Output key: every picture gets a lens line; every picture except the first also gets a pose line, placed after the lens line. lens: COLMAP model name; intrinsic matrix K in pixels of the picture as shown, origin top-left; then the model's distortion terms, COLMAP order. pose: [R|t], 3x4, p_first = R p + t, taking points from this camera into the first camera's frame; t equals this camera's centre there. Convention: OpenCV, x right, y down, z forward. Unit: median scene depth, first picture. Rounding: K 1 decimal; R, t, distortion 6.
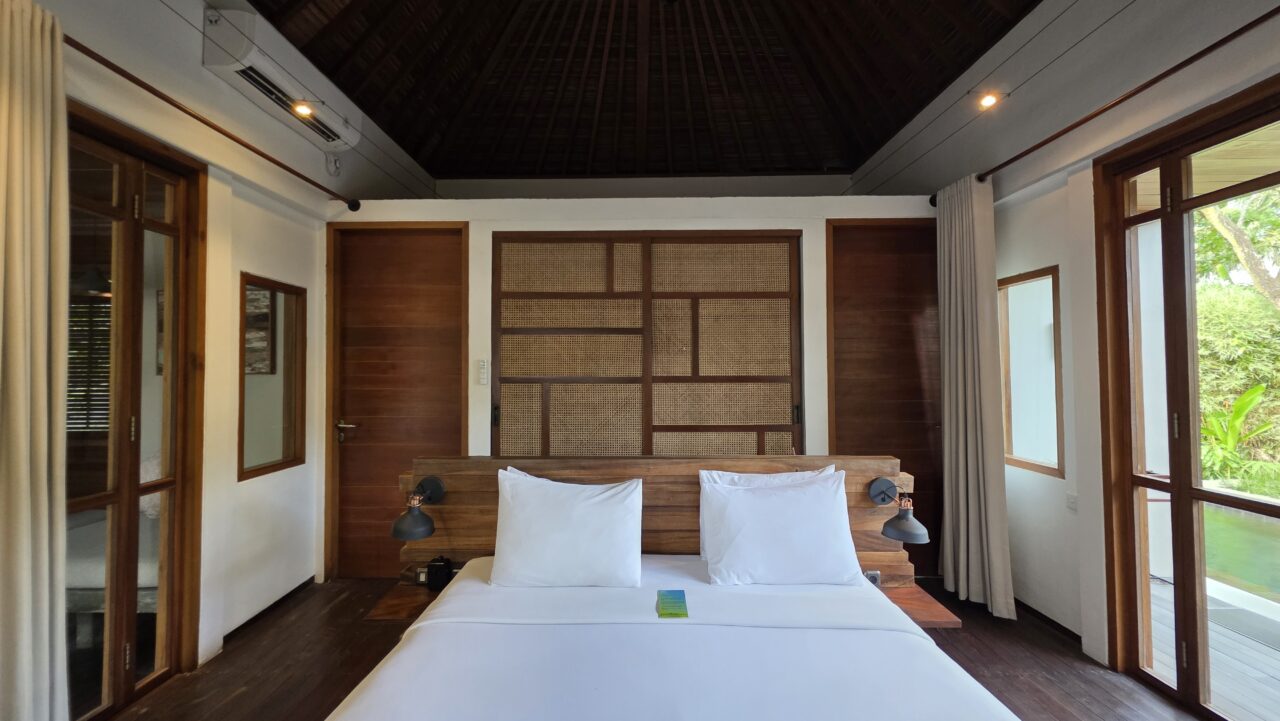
lens RADIAL K [[505.7, 0, 639.8], [0, 505.7, 359.9], [0, 0, 1]] dist [0.001094, -0.000086]
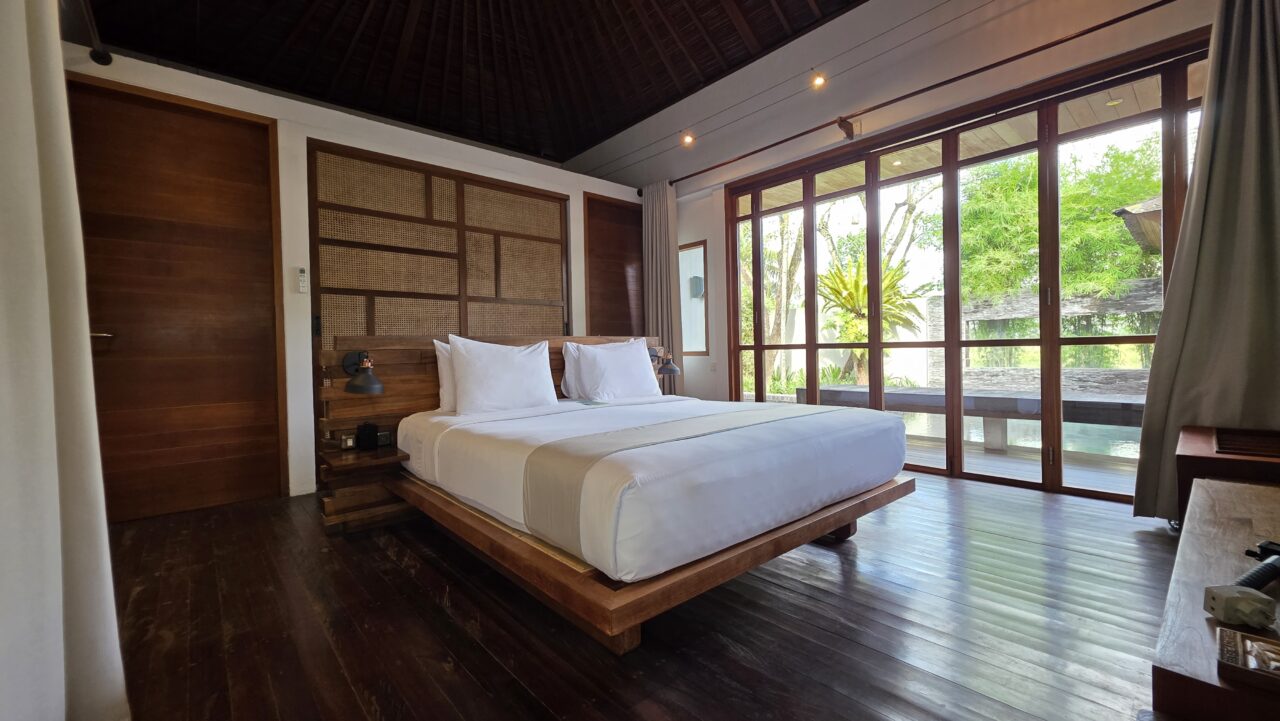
lens RADIAL K [[505.7, 0, 636.8], [0, 505.7, 362.0], [0, 0, 1]] dist [0.001094, -0.000086]
pose [[0.746477, -0.029641, 0.664751, -0.476657], [0.010261, 0.999401, 0.033041, 0.154936], [-0.665332, -0.017843, 0.746334, -0.163378]]
